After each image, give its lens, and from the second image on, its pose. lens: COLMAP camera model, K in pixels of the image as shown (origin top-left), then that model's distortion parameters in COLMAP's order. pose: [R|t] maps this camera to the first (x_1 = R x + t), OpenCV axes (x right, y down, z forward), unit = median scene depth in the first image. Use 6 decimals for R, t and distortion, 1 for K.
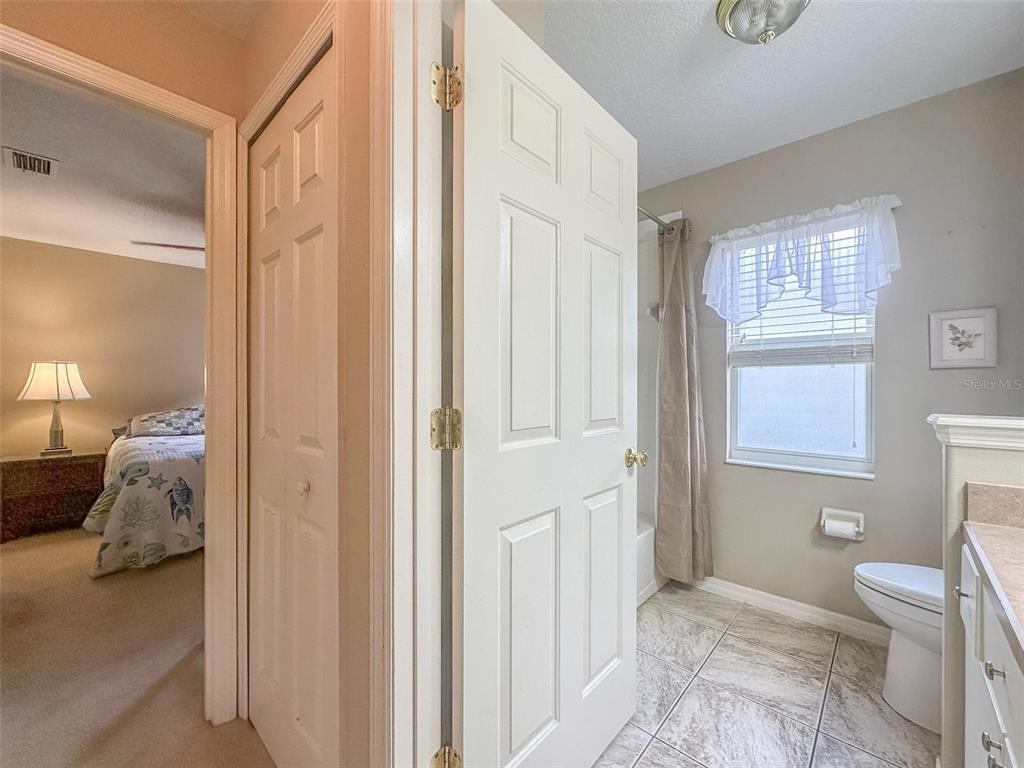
lens RADIAL K [[416.0, 0, 506.8], [0, 416.0, 383.9], [0, 0, 1]] dist [-0.002429, 0.001331]
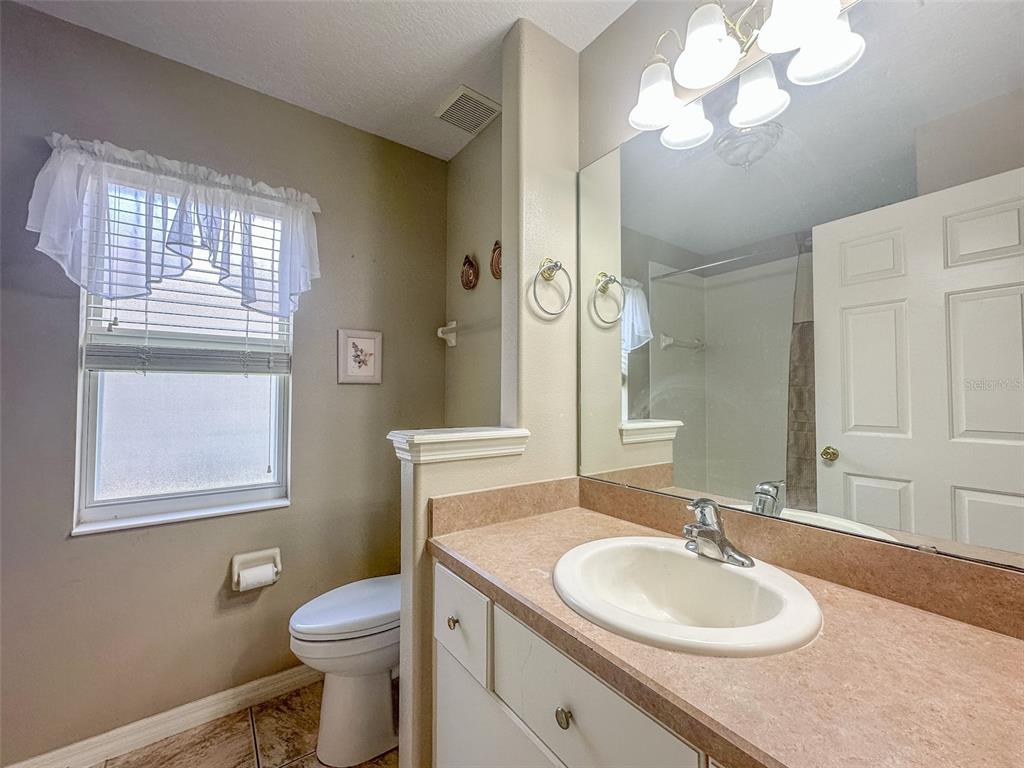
lens RADIAL K [[416.0, 0, 501.2], [0, 416.0, 383.3], [0, 0, 1]] dist [-0.002429, 0.001331]
pose [[0.185844, 0.027670, 0.982190, 0.079333], [-0.003556, 0.999616, -0.027488, -0.008379], [-0.982573, 0.001616, 0.185871, 0.366249]]
